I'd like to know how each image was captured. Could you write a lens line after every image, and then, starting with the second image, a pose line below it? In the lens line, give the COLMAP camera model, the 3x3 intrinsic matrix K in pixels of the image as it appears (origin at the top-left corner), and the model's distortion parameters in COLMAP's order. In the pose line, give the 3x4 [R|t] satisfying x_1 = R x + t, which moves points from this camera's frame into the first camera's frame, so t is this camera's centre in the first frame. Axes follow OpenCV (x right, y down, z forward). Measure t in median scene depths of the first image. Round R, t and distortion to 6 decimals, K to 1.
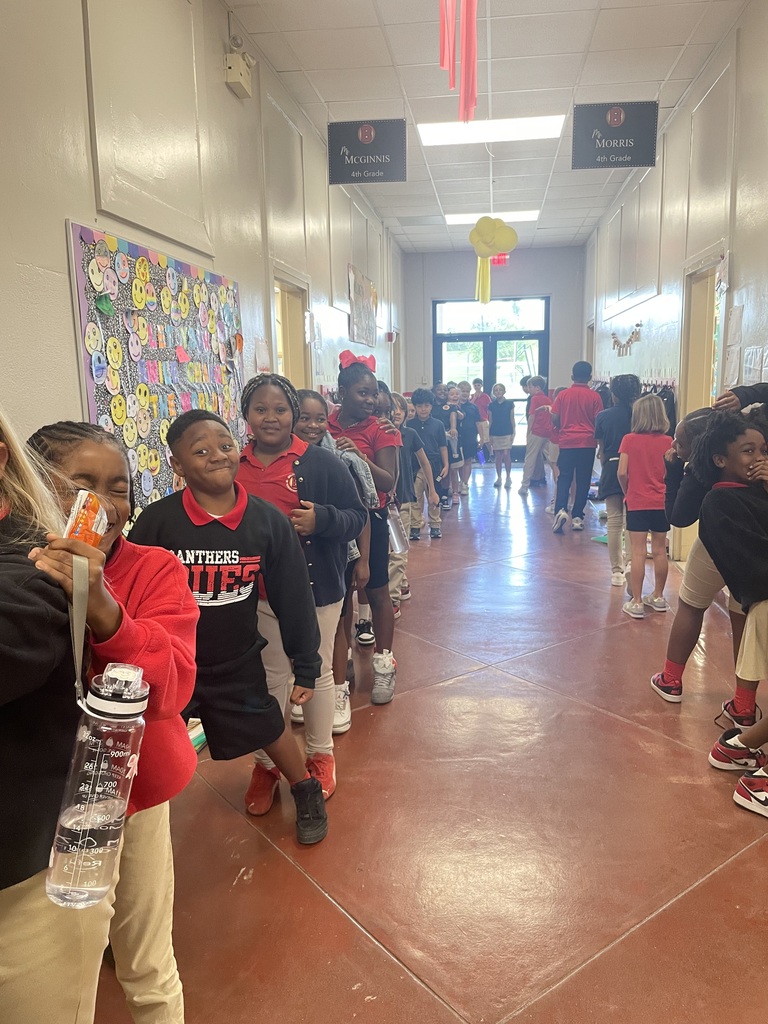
lens RADIAL K [[804.7, 0, 384.3], [0, 804.7, 498.4], [0, 0, 1]] dist [0.128169, -0.158407]
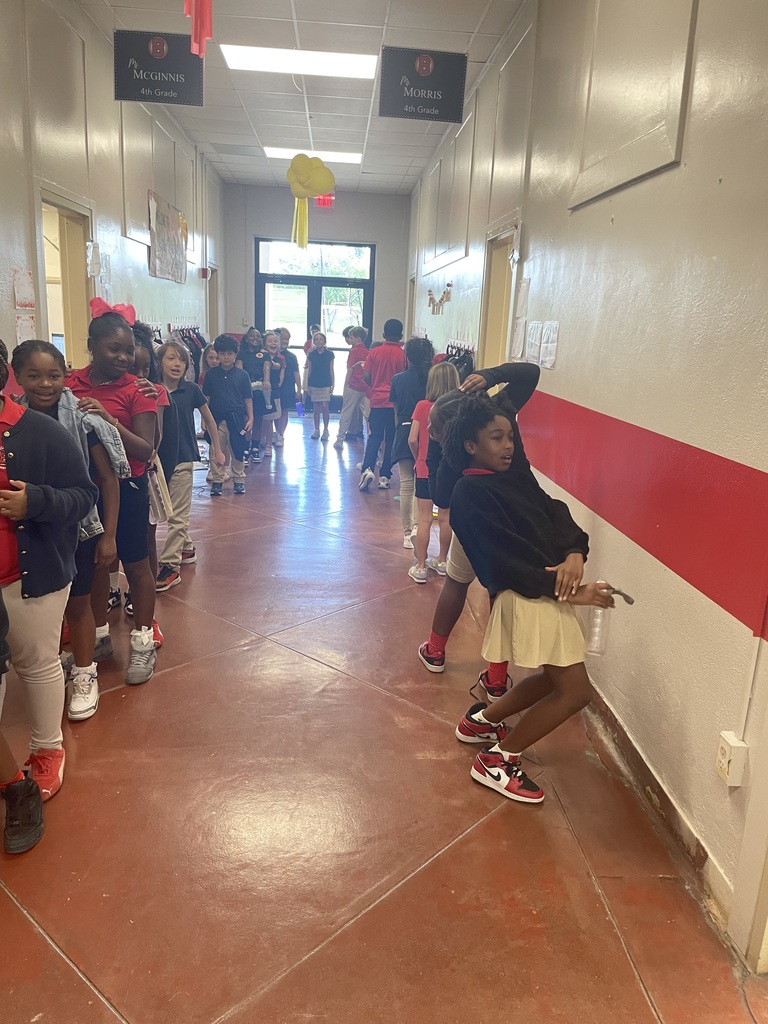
lens RADIAL K [[804.7, 0, 384.3], [0, 804.7, 498.4], [0, 0, 1]] dist [0.128169, -0.158407]
pose [[0.980898, 0.021814, 0.193294, 0.055788], [-0.036083, 0.996851, 0.070612, -0.022668], [-0.191145, -0.076238, 0.978597, 0.025333]]
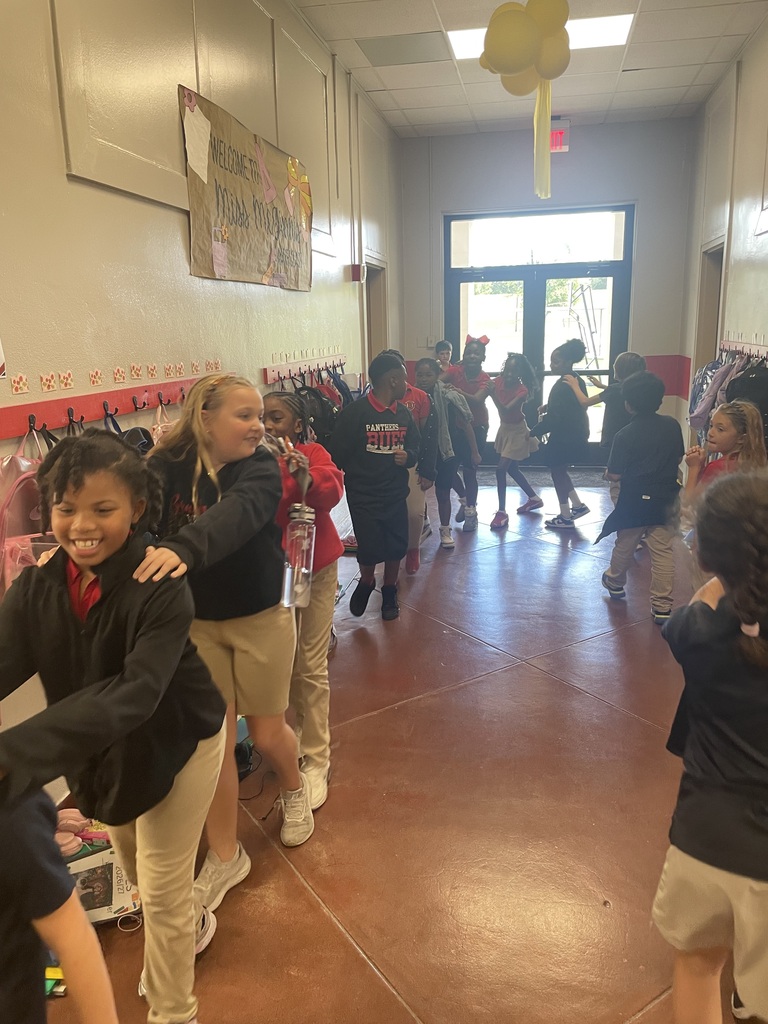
lens RADIAL K [[709.8, 0, 383.2], [0, 709.8, 492.0], [0, 0, 1]] dist [0.056328, -0.095730]
pose [[0.996565, 0.009998, -0.082214, 0.111561], [-0.002564, 0.995935, 0.090034, -0.145765], [0.082780, -0.089514, 0.992539, 0.782745]]
